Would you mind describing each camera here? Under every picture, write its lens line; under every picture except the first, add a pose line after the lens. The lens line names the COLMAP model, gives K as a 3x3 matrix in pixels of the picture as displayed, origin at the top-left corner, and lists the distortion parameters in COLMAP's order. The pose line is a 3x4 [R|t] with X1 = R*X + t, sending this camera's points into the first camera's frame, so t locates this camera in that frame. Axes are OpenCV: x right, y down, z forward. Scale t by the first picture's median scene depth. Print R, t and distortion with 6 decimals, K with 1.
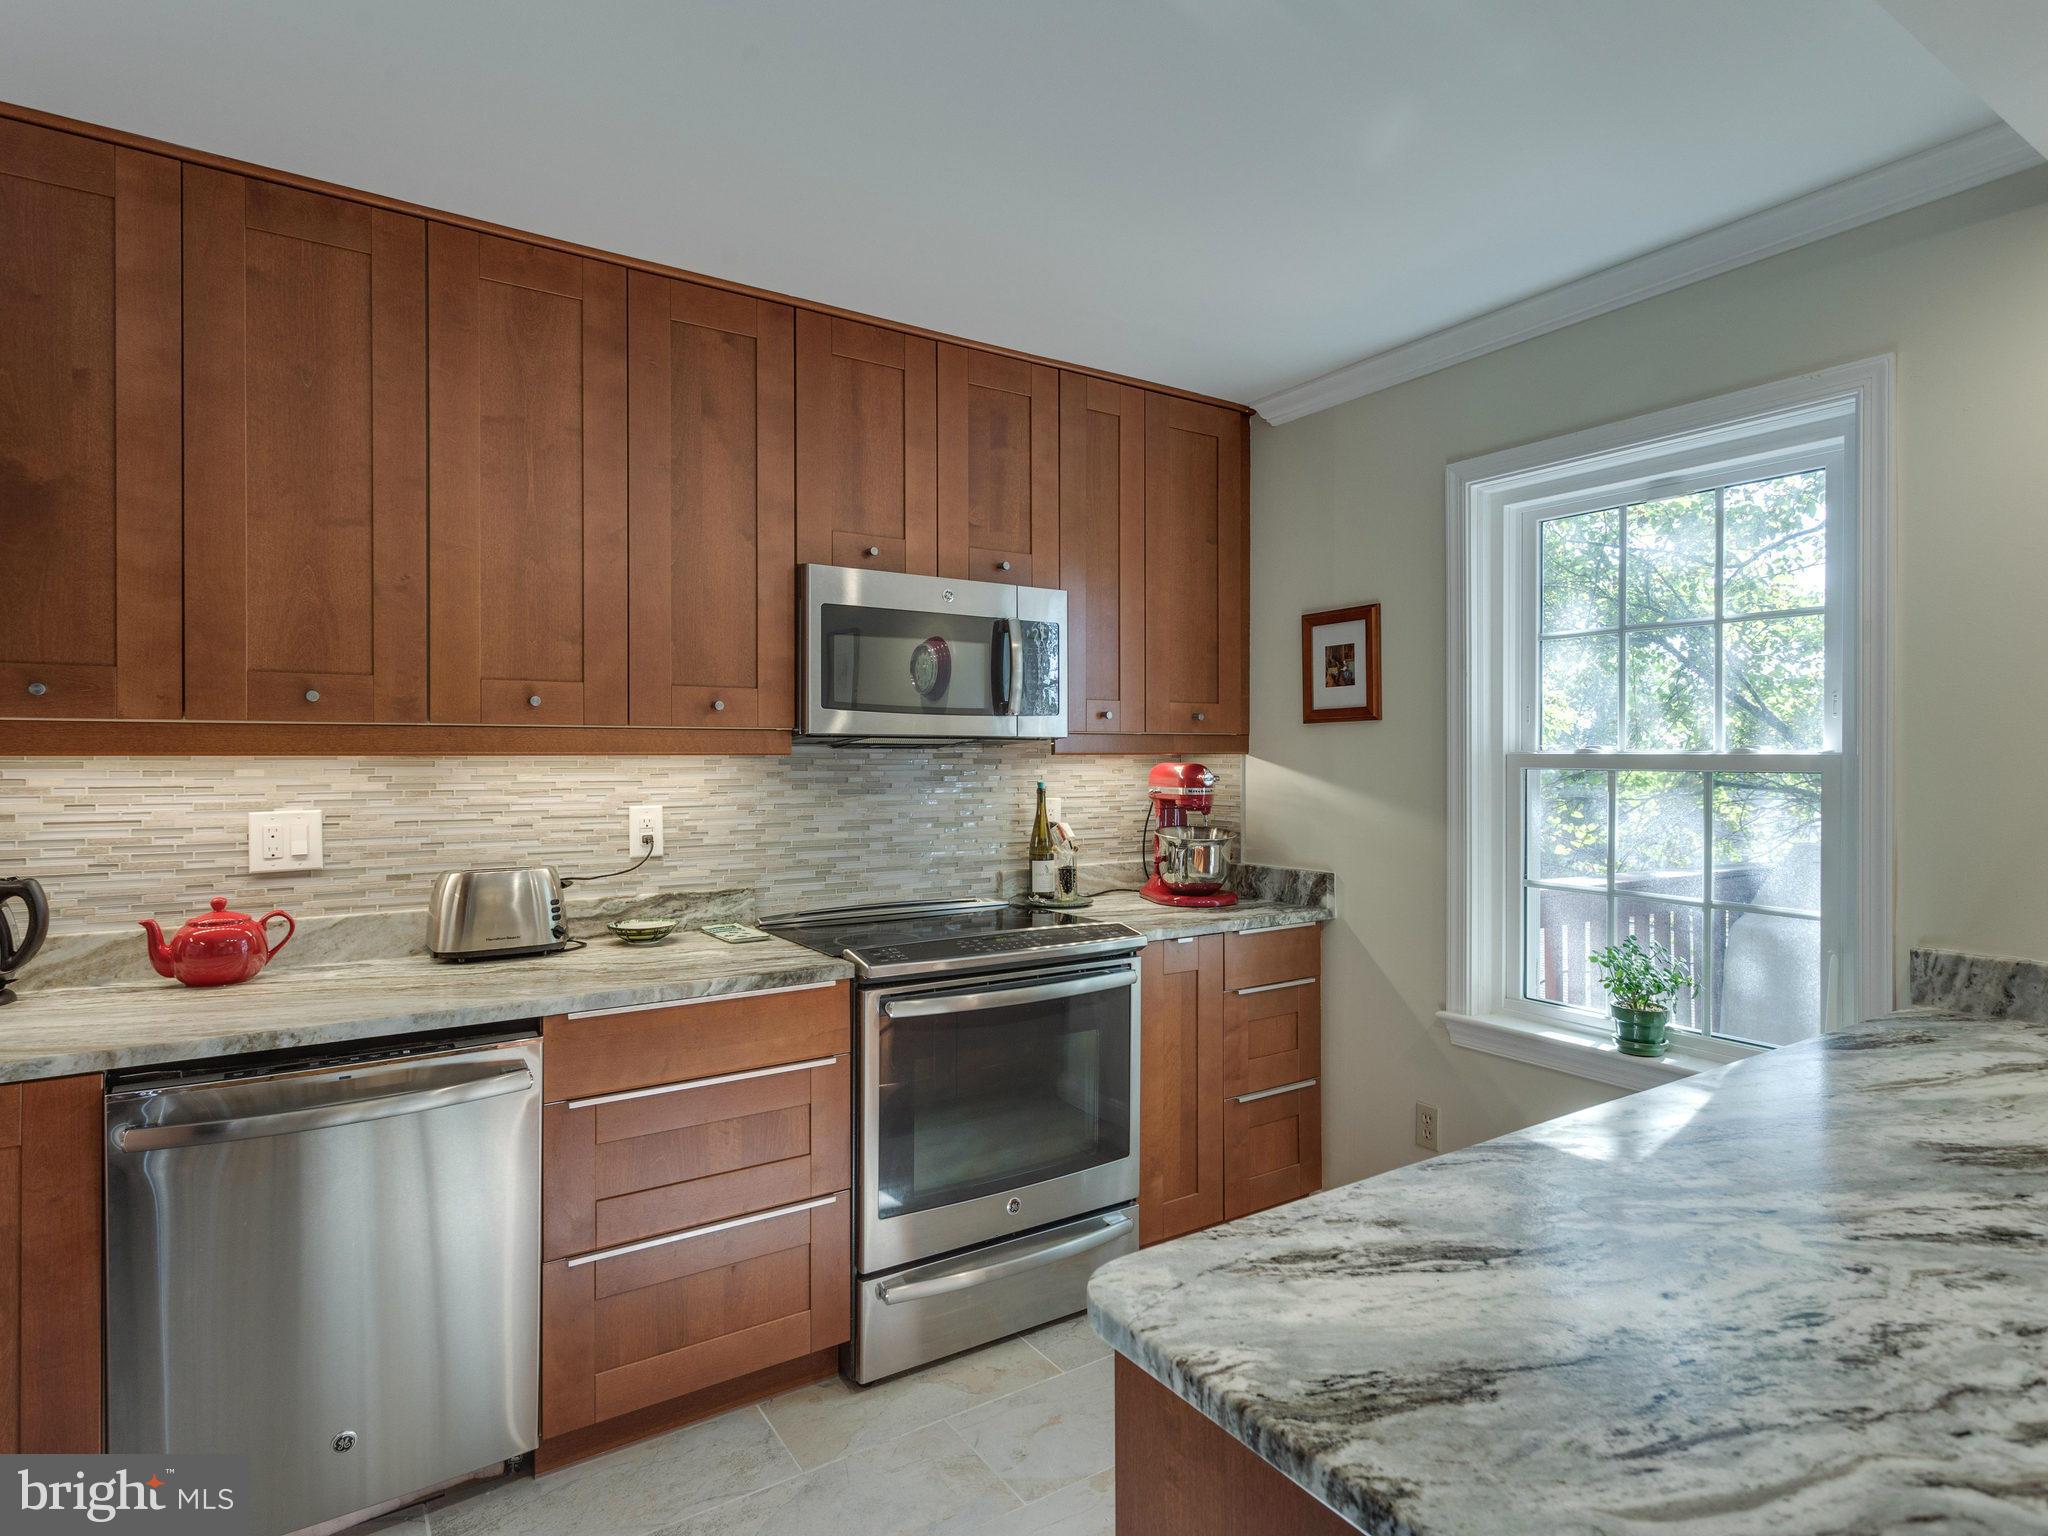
lens RADIAL K [[1132.6, 0, 1045.1], [0, 1132.6, 760.1], [0, 0, 1]] dist [0.004127, 0.003710]
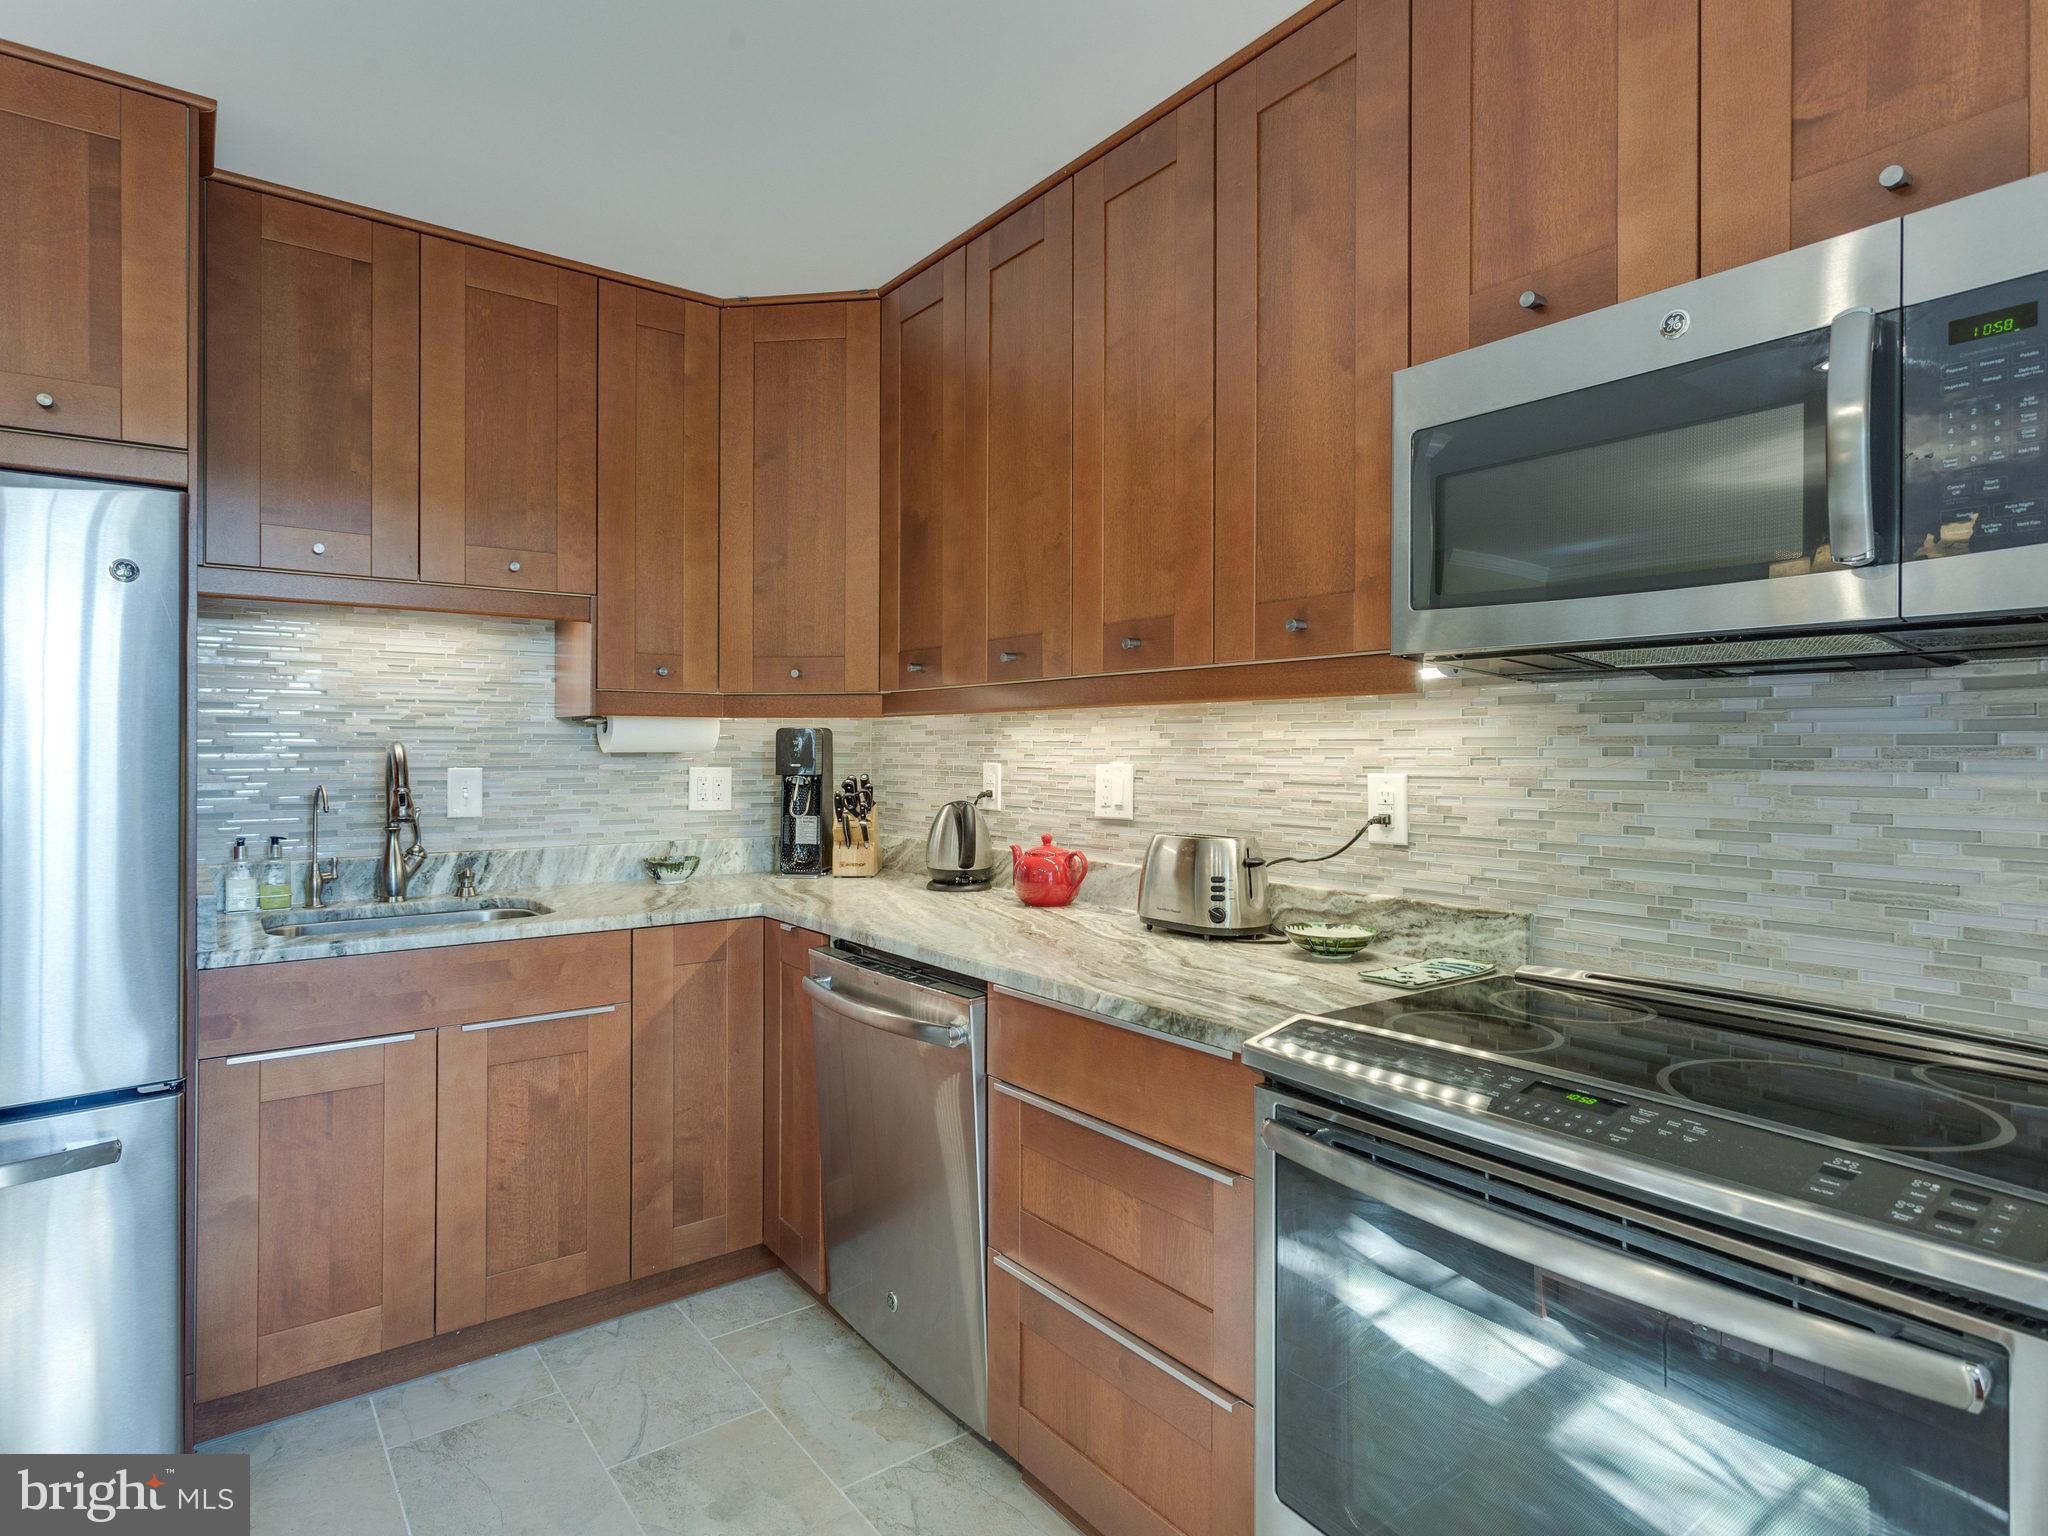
lens RADIAL K [[1132.6, 0, 1017.7], [0, 1132.6, 750.7], [0, 0, 1]] dist [0.004127, 0.003710]
pose [[0.034013, 0.000705, -0.999421, 0.373323], [-0.006602, 0.999978, 0.000480, 0.027394], [0.999400, 0.006582, 0.034017, 0.756445]]
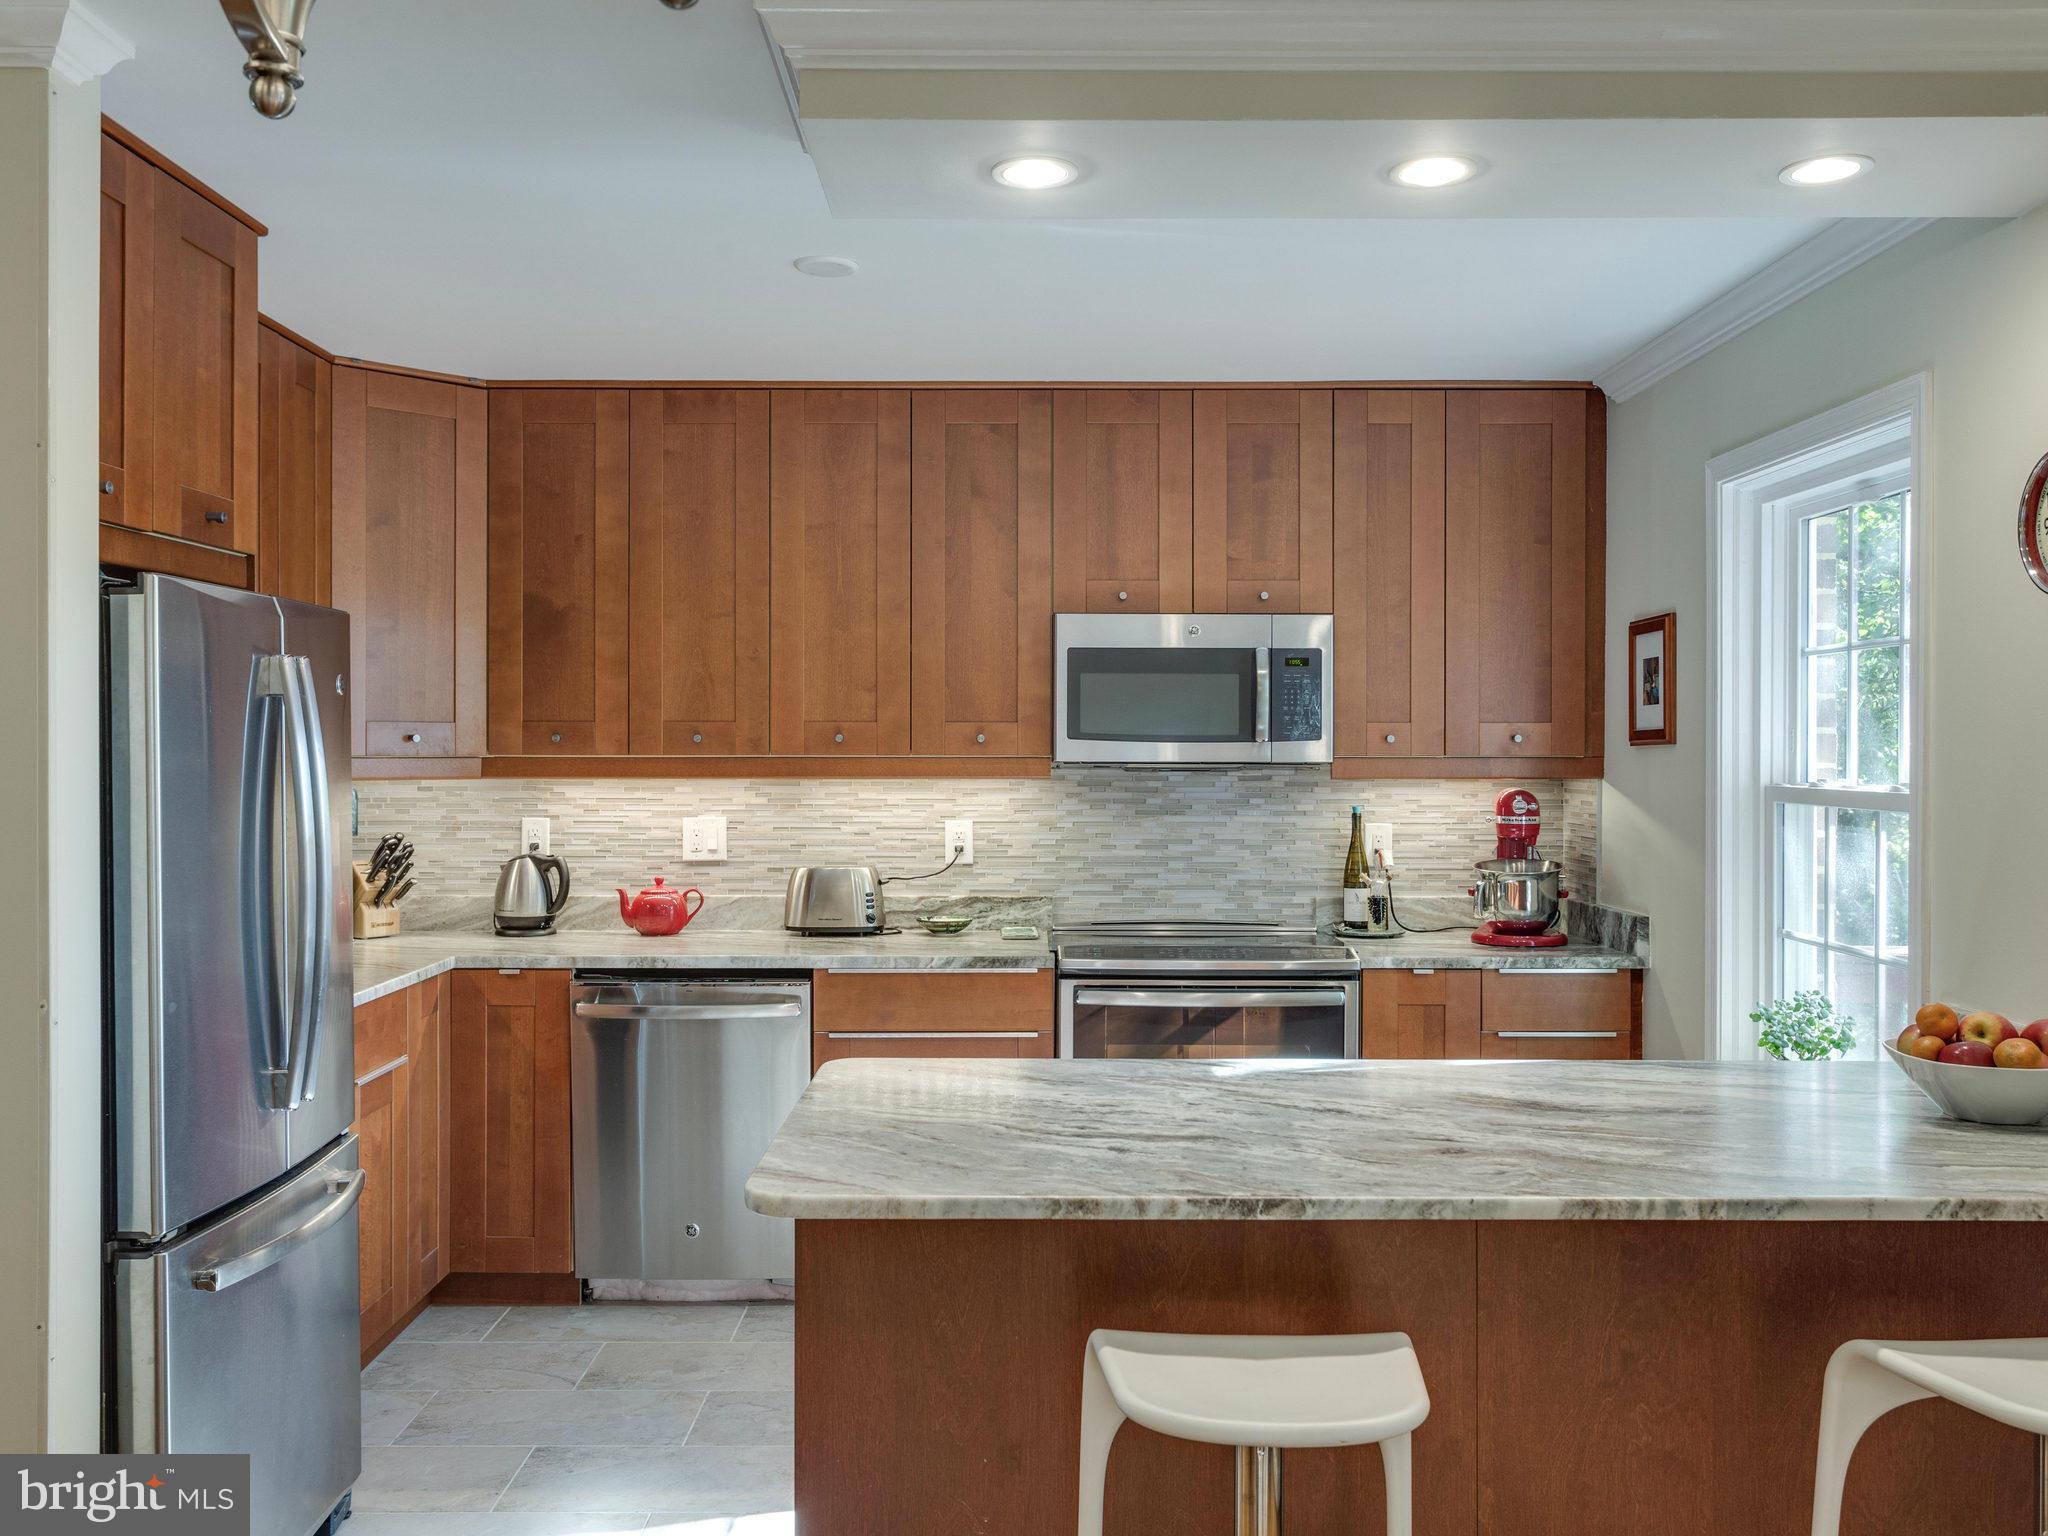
lens RADIAL K [[1832.4, 0, 1007.8], [0, 1832.4, 764.1], [0, 0, 1]] dist [-0.006305, 0.005241]
pose [[0.824105, 0.007181, -0.566392, 0.781006], [-0.003840, 0.999967, 0.007090, -0.032359], [0.566424, -0.003667, 0.824106, -0.545824]]
